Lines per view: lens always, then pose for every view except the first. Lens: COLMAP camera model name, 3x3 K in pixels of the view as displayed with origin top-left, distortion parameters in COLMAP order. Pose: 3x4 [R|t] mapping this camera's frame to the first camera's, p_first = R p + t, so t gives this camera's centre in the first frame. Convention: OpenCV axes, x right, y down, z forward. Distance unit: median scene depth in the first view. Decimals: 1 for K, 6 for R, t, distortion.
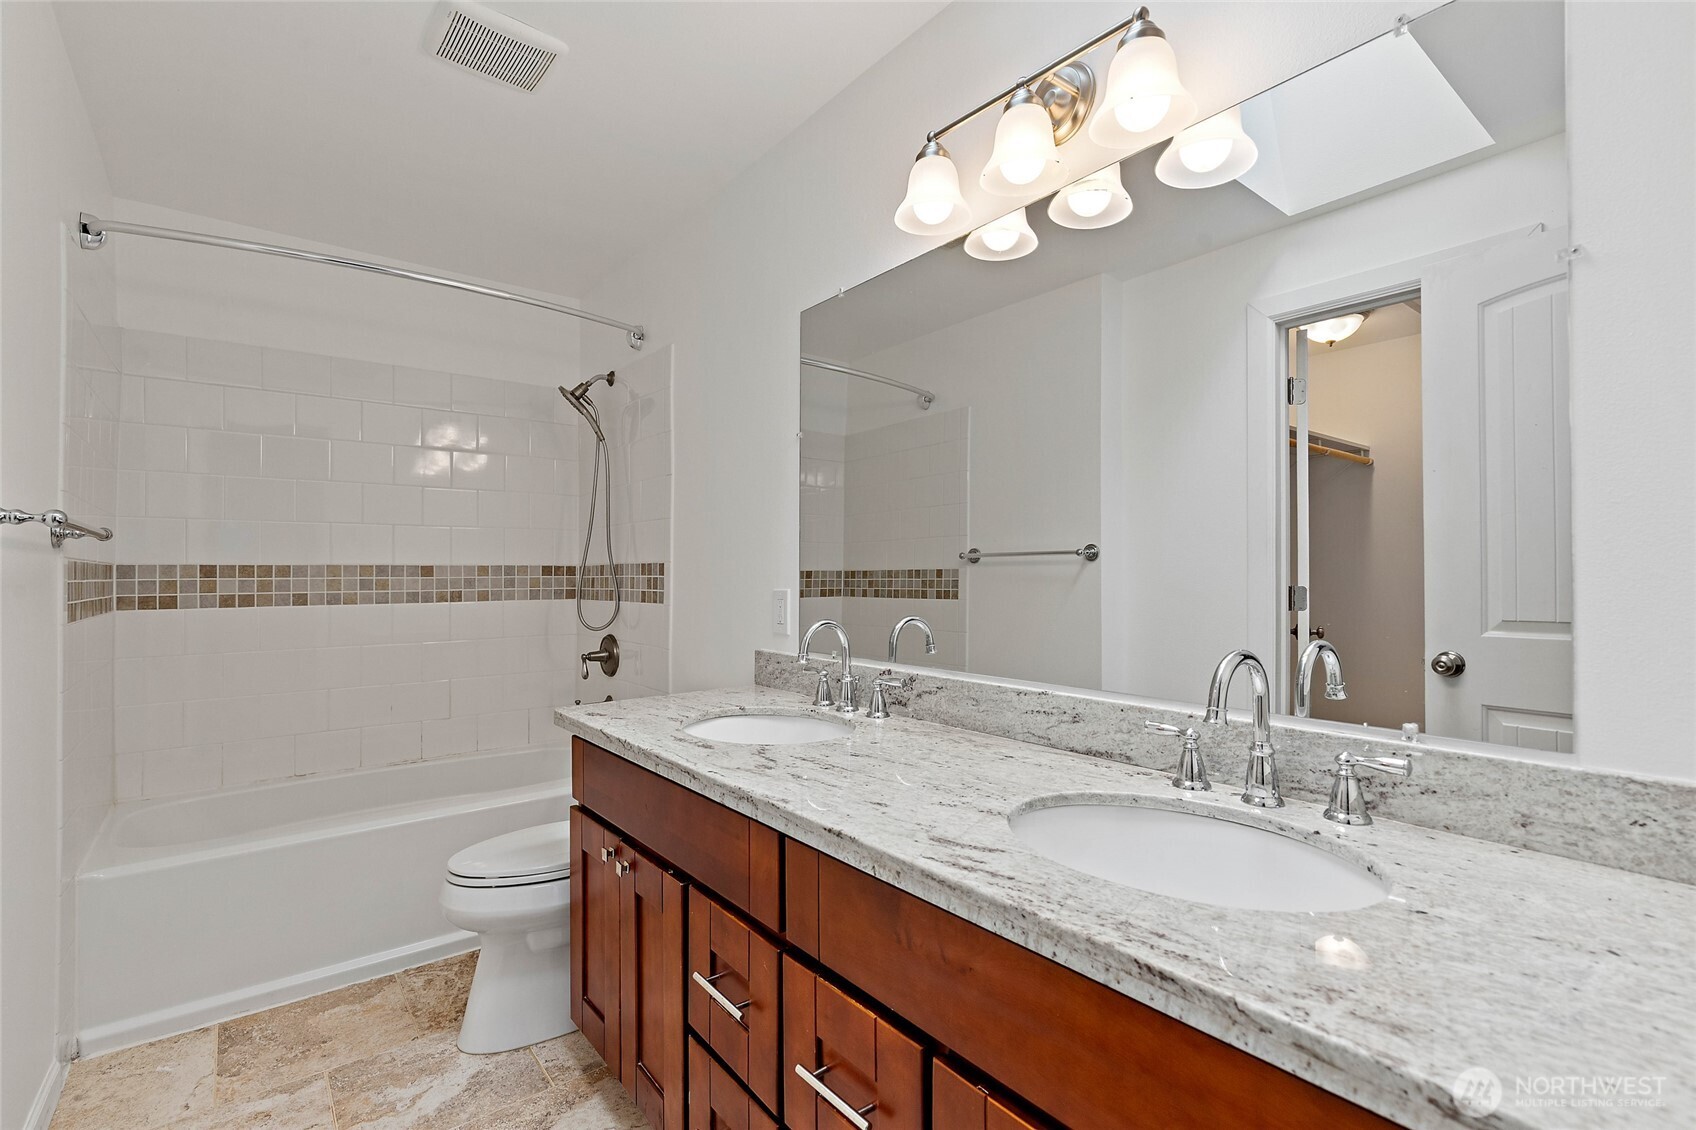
lens RADIAL K [[763.0, 0, 847.2], [0, 763.0, 569.6], [0, 0, 1]] dist [0.010077, -0.002020]
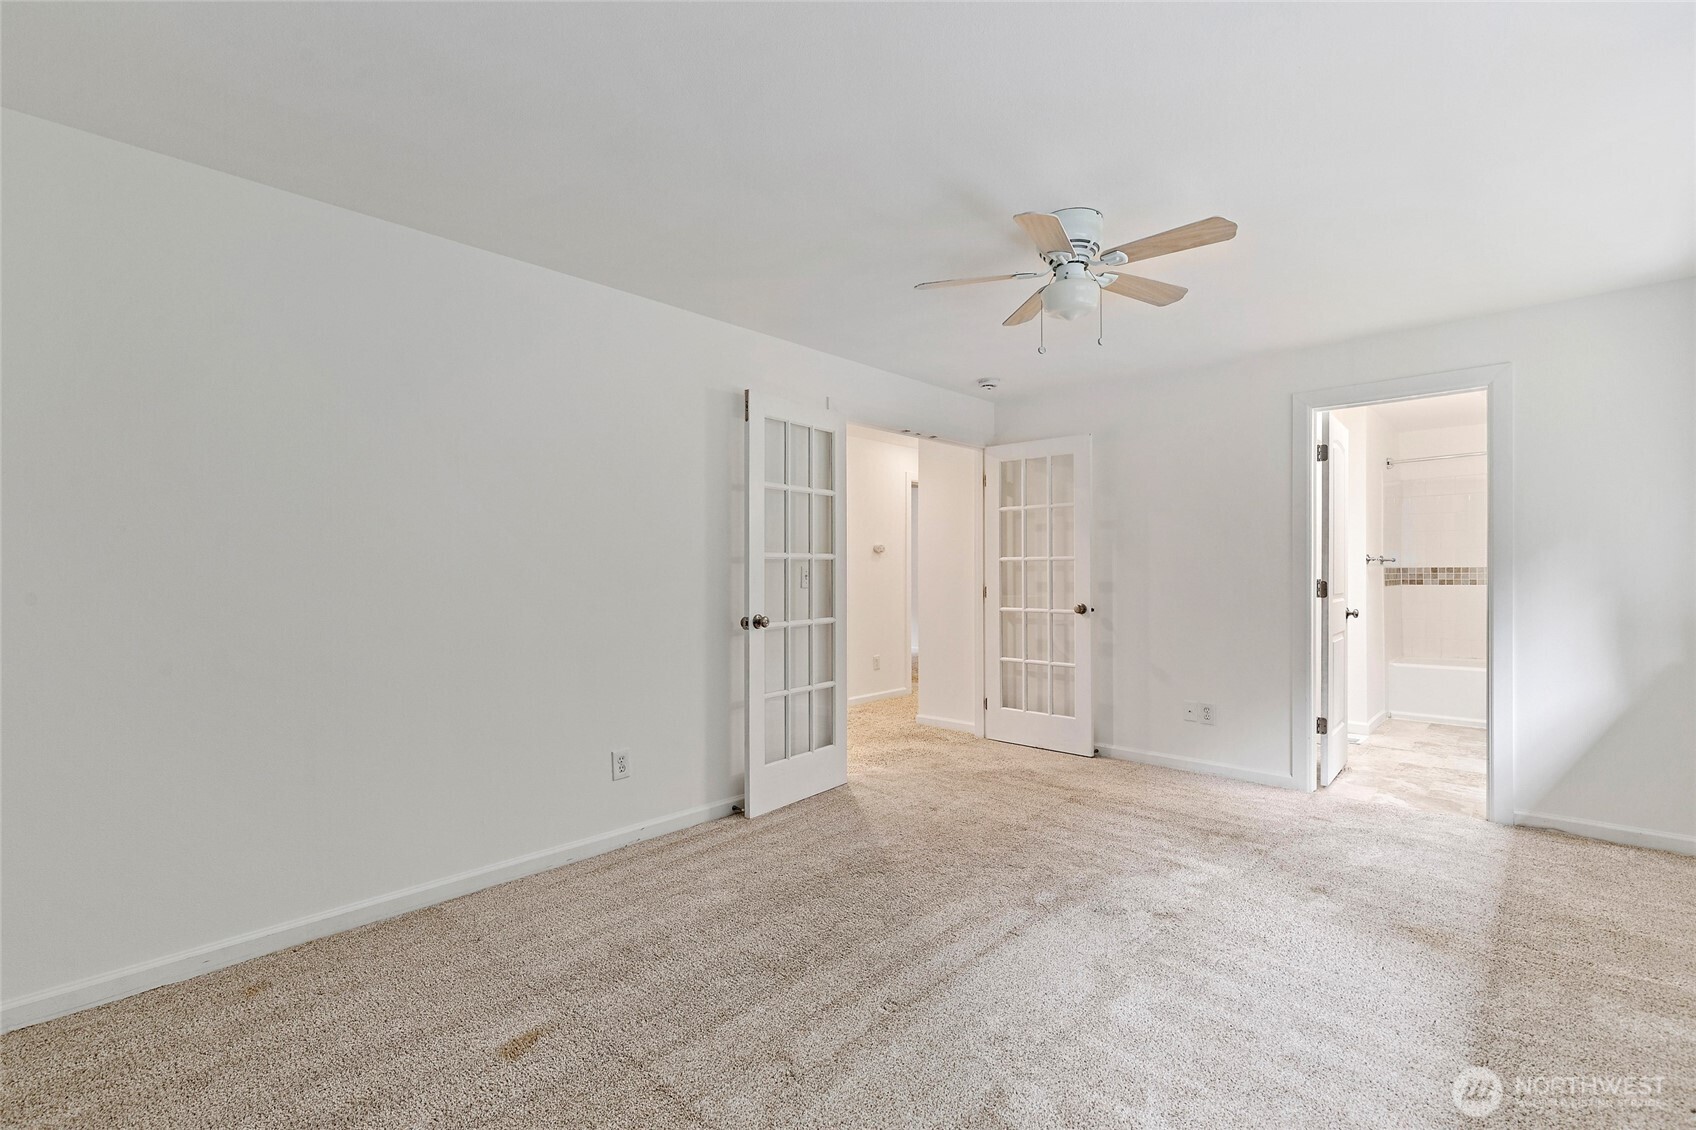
lens RADIAL K [[763.0, 0, 841.9], [0, 763.0, 562.5], [0, 0, 1]] dist [0.010077, -0.002020]
pose [[0.150401, -0.007464, -0.988597, 1.321041], [0.008892, 0.999941, -0.006197, -0.023745], [0.988585, -0.007858, 0.150459, -1.257281]]
